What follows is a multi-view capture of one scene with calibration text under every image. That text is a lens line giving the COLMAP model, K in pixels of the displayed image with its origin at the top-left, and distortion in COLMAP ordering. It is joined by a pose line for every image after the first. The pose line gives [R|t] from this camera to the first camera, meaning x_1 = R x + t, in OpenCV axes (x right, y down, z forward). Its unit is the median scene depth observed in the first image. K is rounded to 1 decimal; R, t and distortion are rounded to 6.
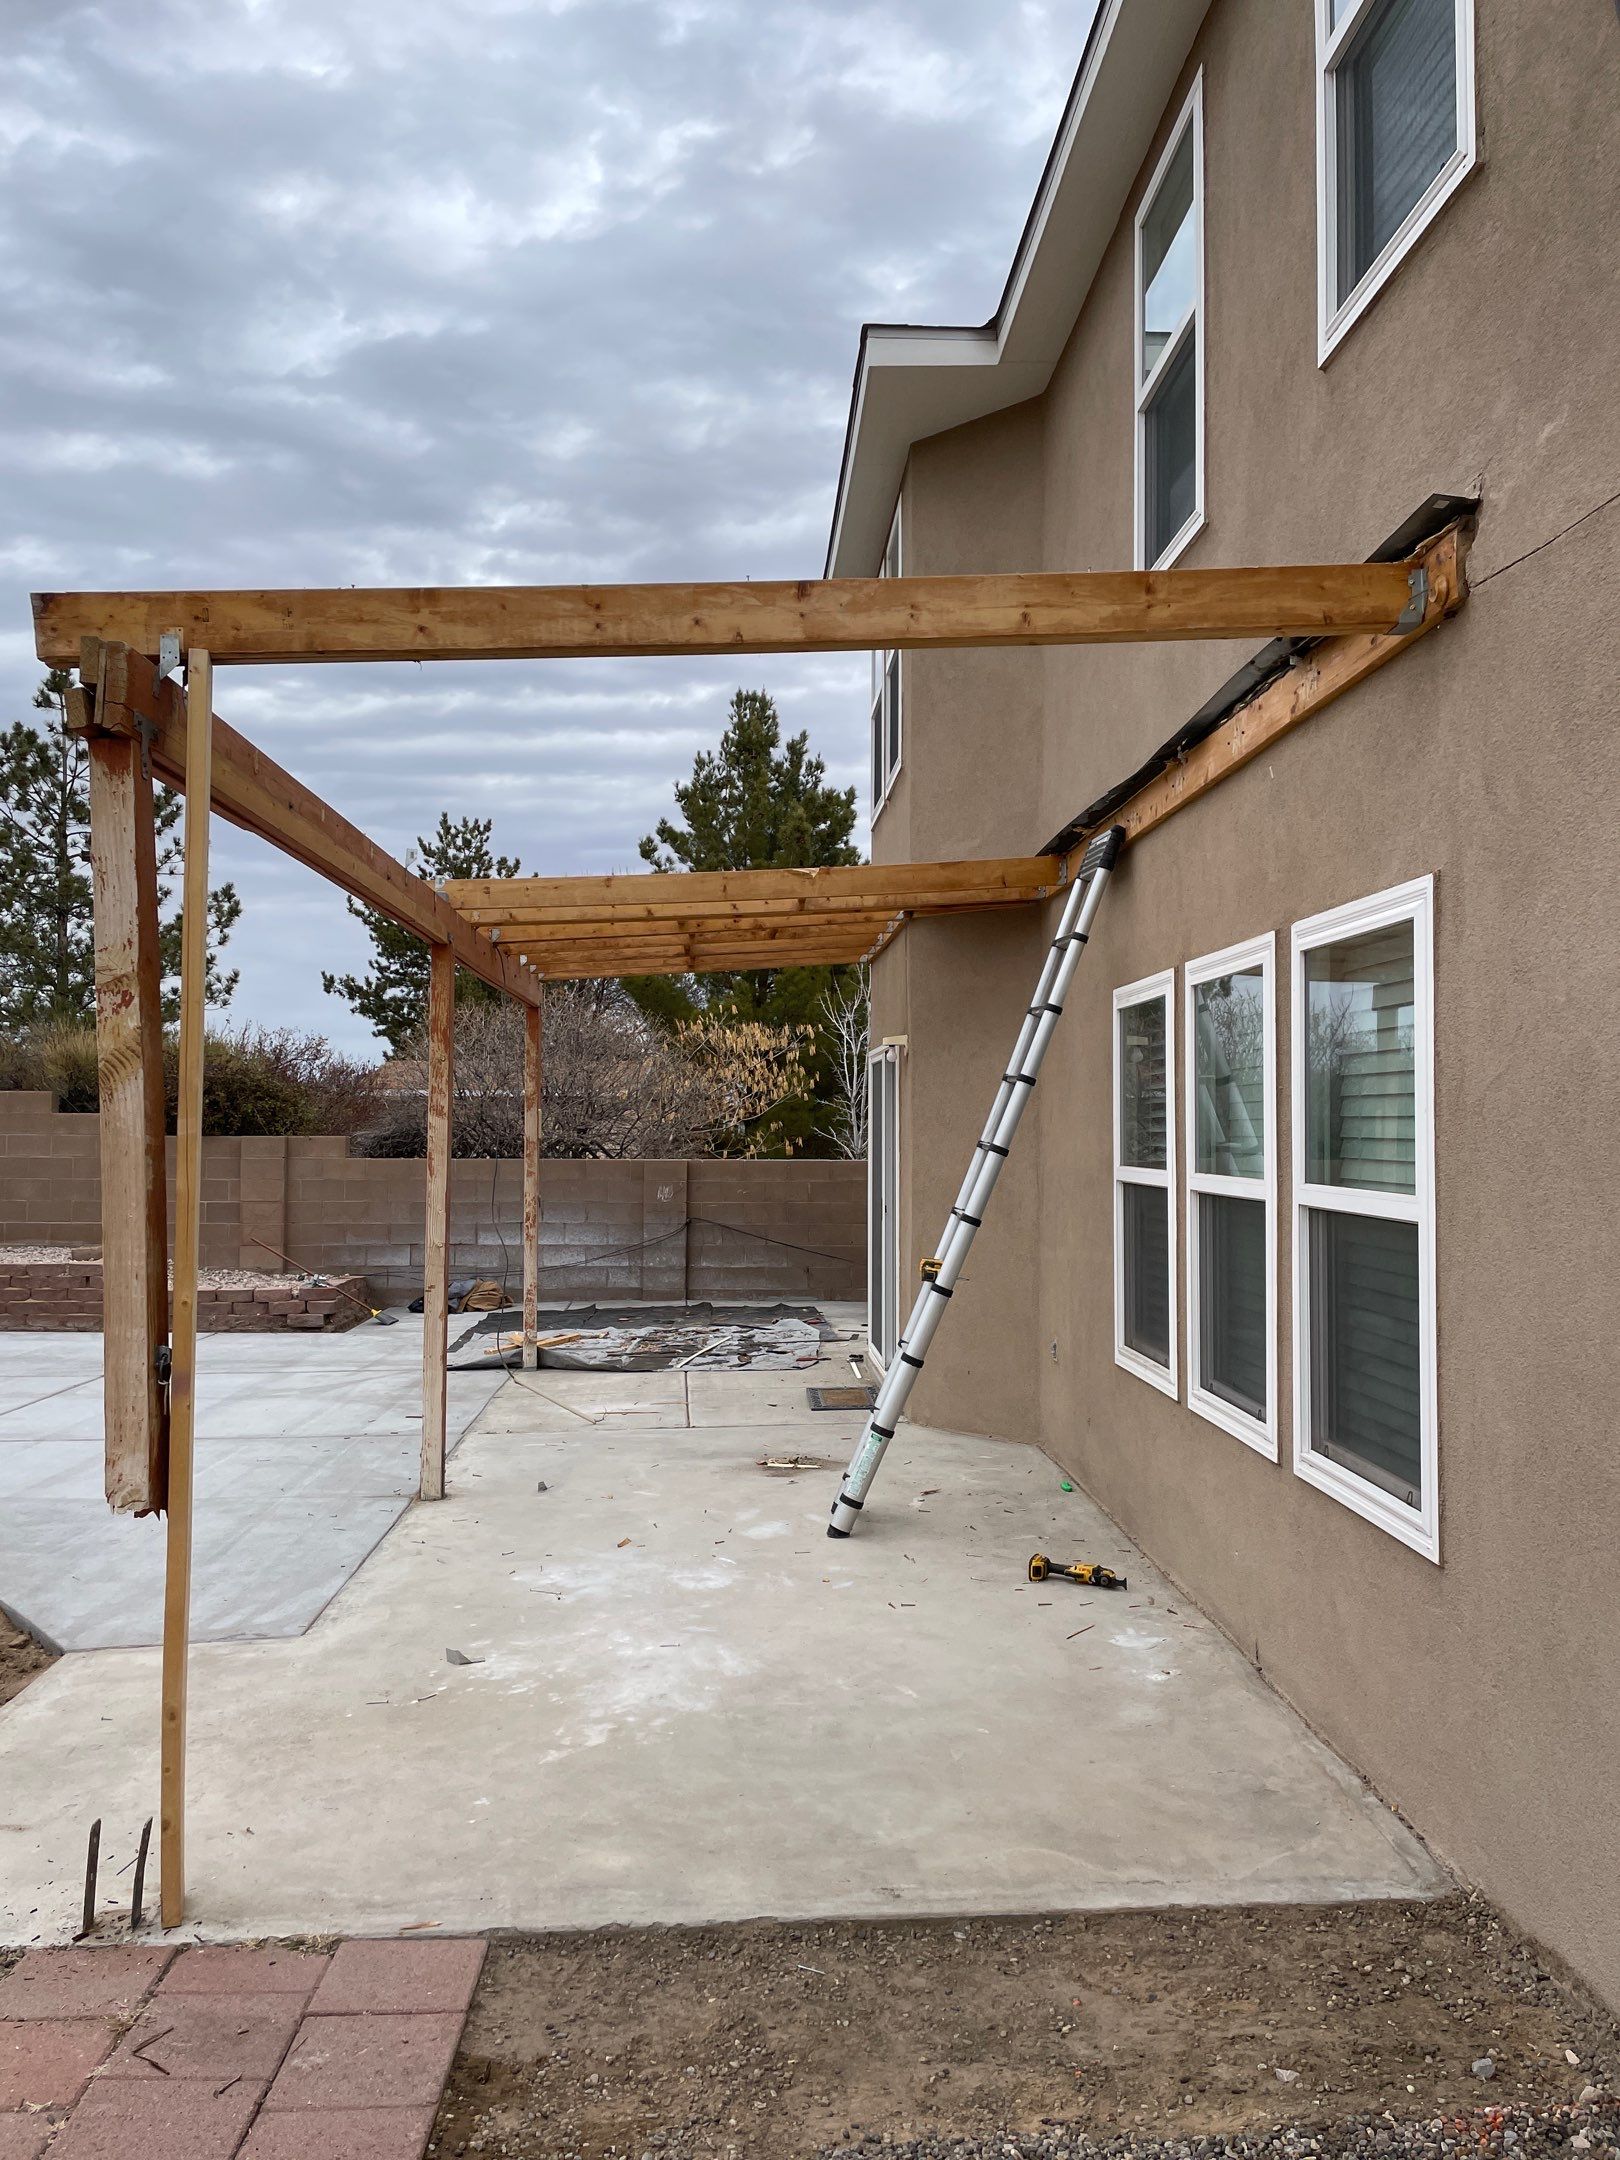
lens RADIAL K [[1613.9, 0, 846.9], [0, 1613.9, 1100.1], [0, 0, 1]] dist [0.081594, -0.076236]
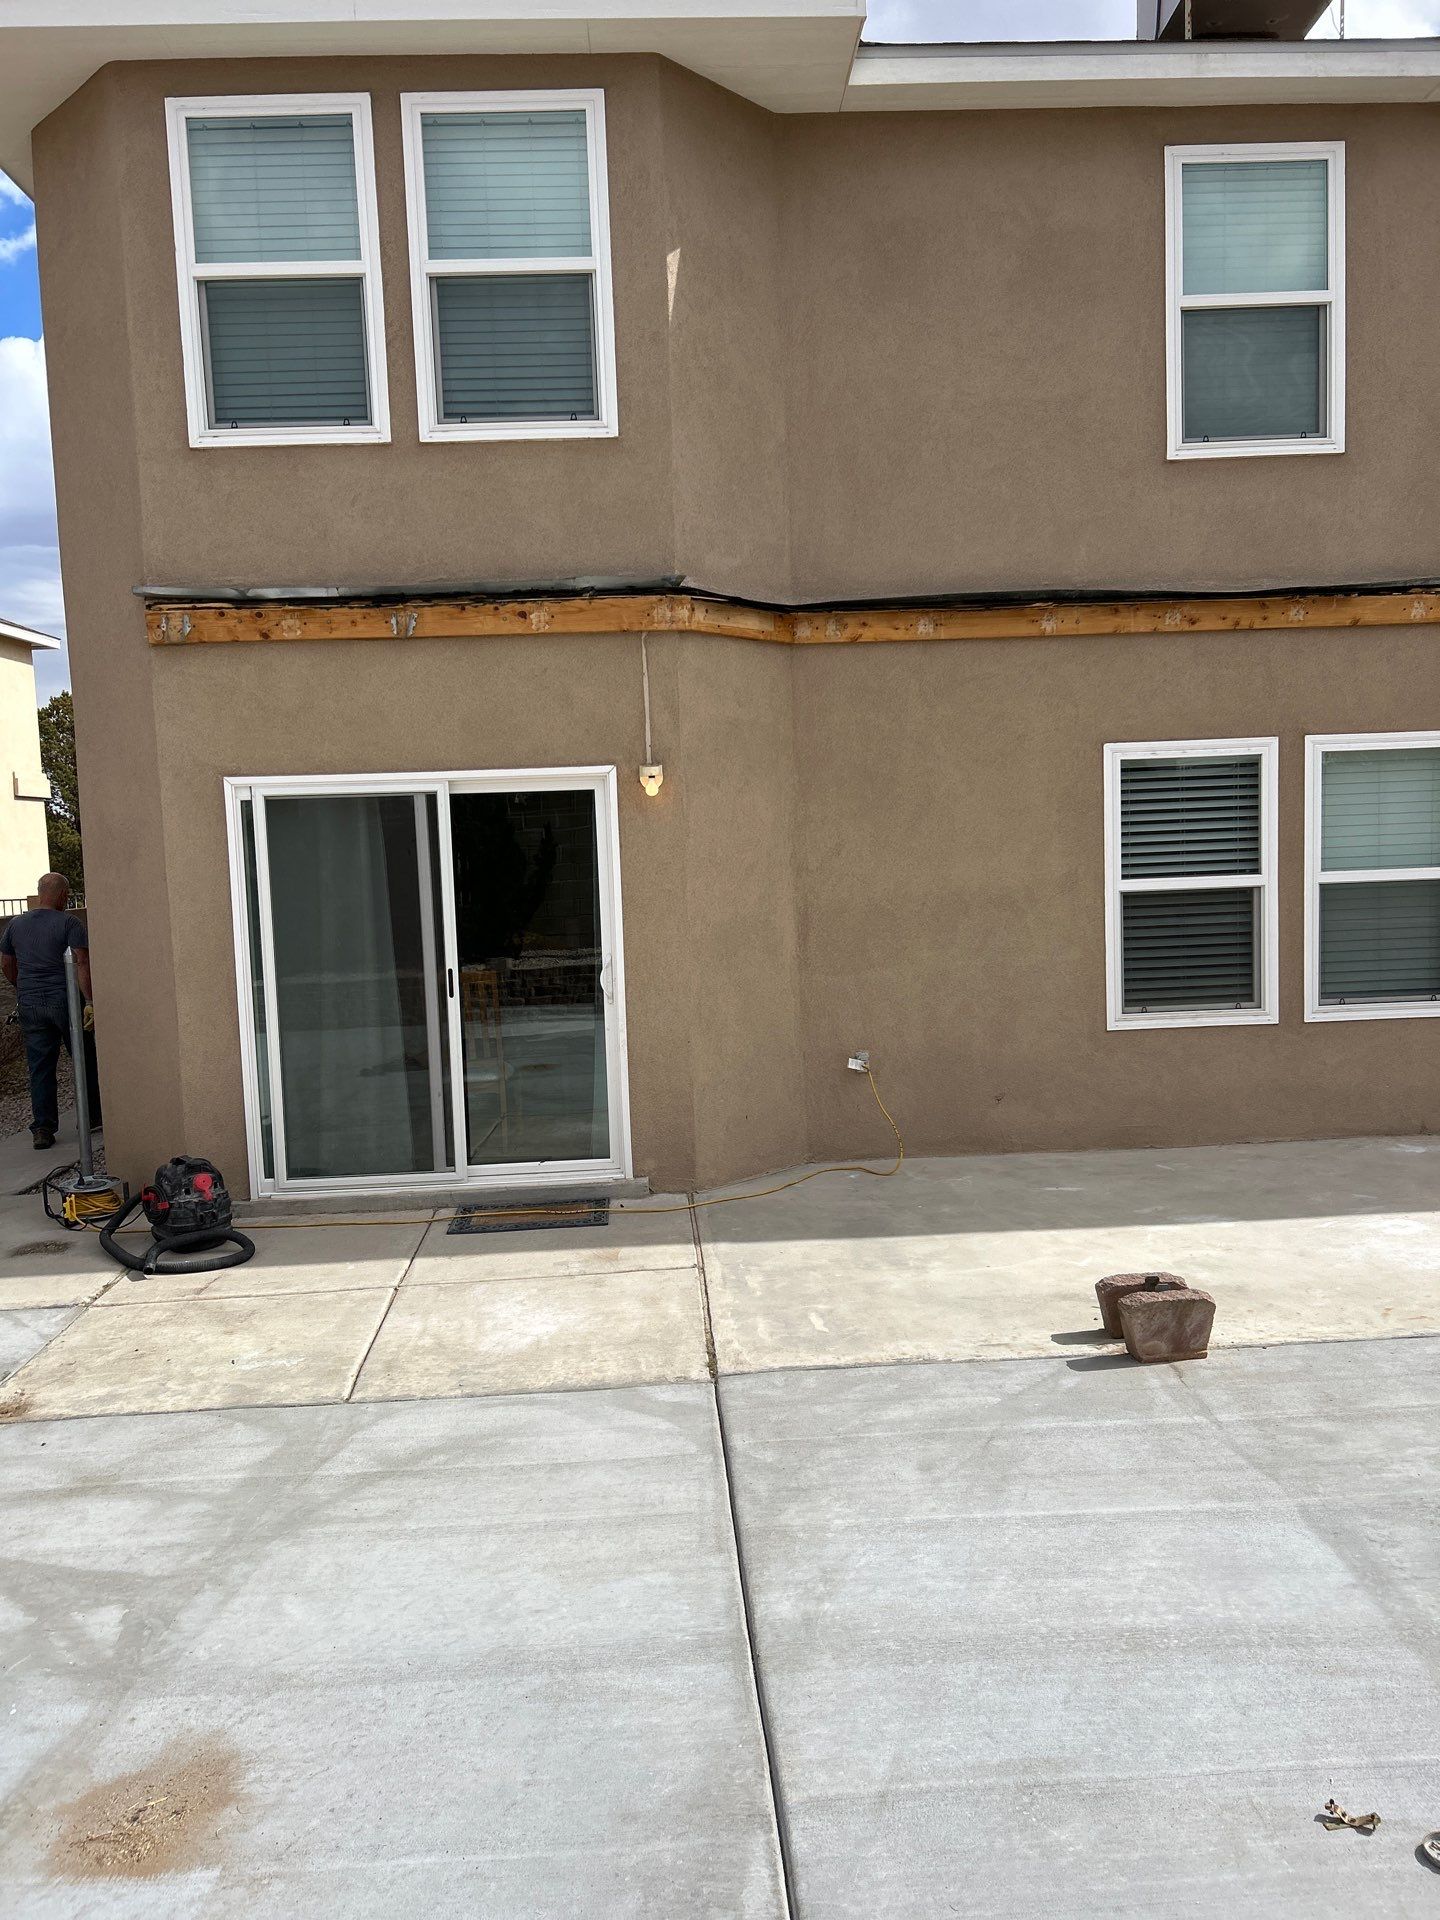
lens RADIAL K [[1433.3, 0, 711.5], [0, 1433.3, 969.8], [0, 0, 1]] dist [0.059927, -0.066450]
pose [[0.030720, -0.090125, 0.995457, -0.443744], [0.019137, 0.995797, 0.089565, 0.000682], [-0.999345, 0.016299, 0.032316, 0.567860]]
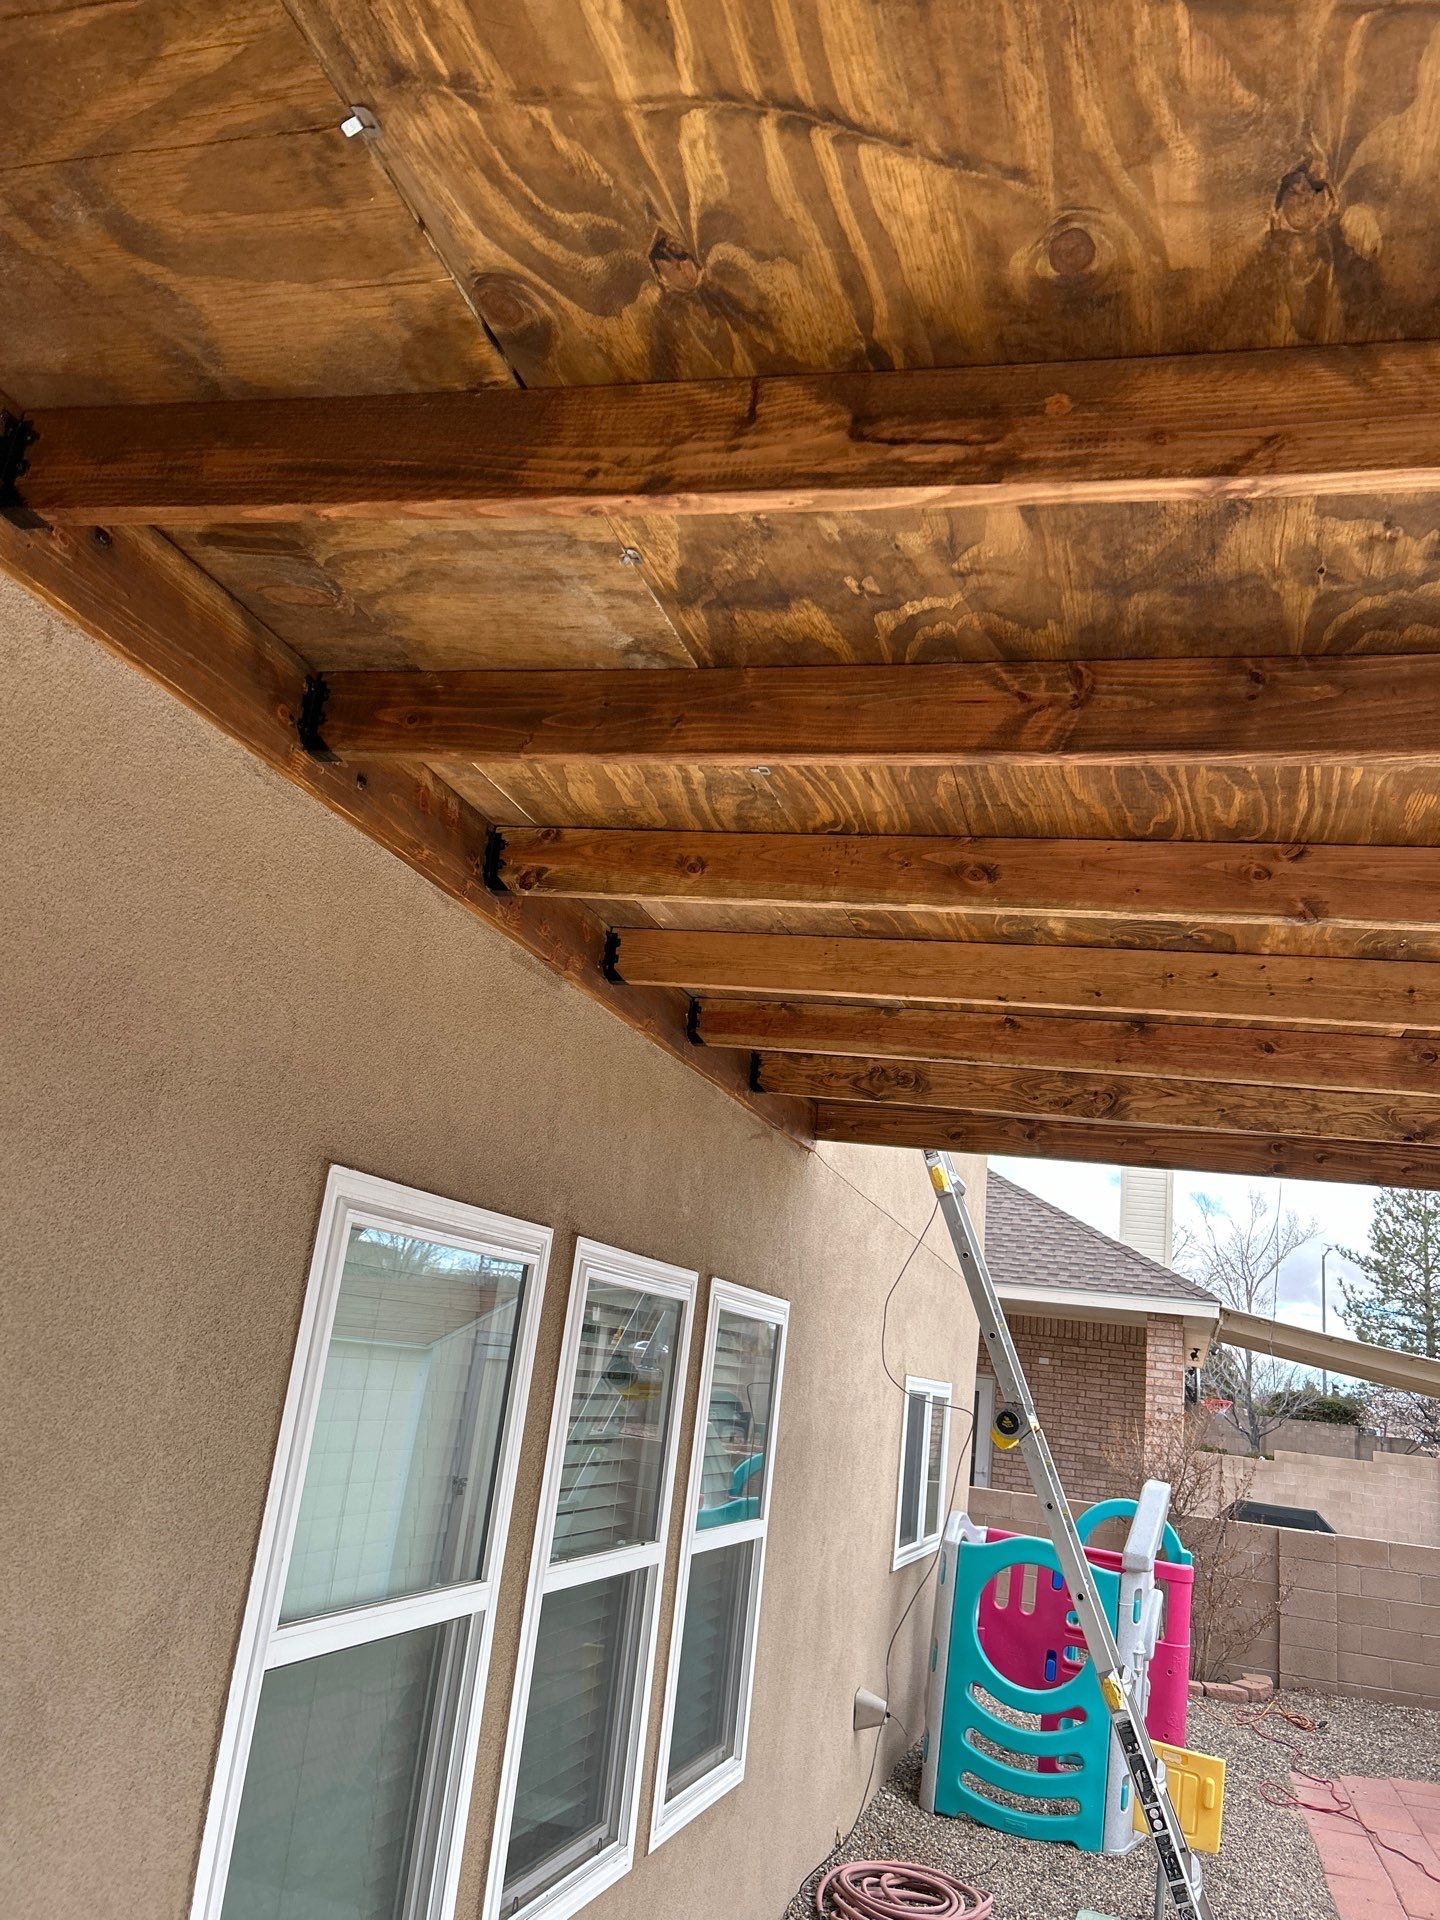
lens RADIAL K [[1445.2, 0, 721.9], [0, 1445.2, 962.6], [0, 0, 1]] dist [0.042584, -0.075403]
pose [[-0.928763, -0.004627, 0.370644, -0.026534], [-0.118053, 0.951547, -0.283941, -0.010900], [-0.351372, -0.307469, -0.884308, 0.577248]]
